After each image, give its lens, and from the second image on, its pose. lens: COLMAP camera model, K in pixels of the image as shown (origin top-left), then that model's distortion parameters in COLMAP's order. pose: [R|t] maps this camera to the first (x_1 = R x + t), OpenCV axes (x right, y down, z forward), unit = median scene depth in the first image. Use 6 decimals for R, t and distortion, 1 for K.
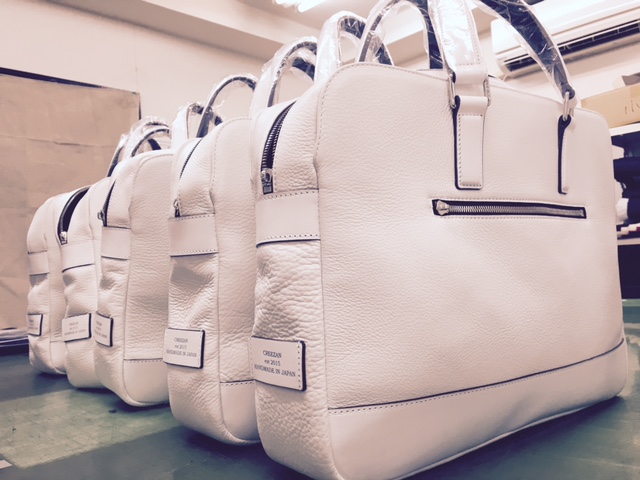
lens RADIAL K [[543.6, 0, 324.1], [0, 543.6, 235.3], [0, 0, 1]] dist [0.037690, -0.069240]
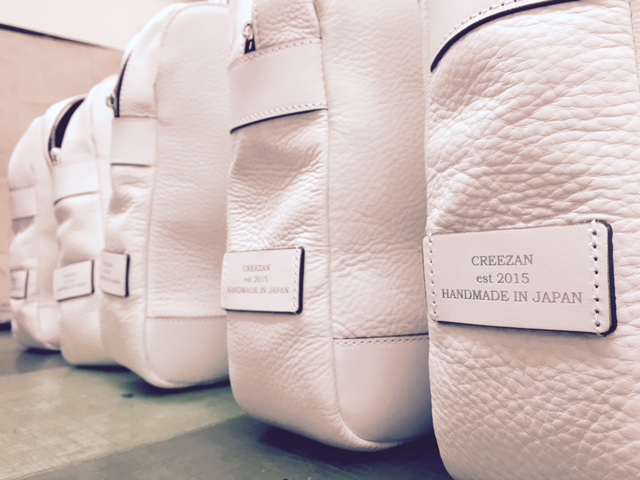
lens RADIAL K [[543.6, 0, 316.9], [0, 543.6, 241.9], [0, 0, 1]] dist [0.037690, -0.069240]
pose [[0.999965, 0.006872, -0.004782, -0.196064], [-0.006788, 0.999826, 0.017354, 0.154447], [0.004900, -0.017321, 0.999838, 0.427349]]
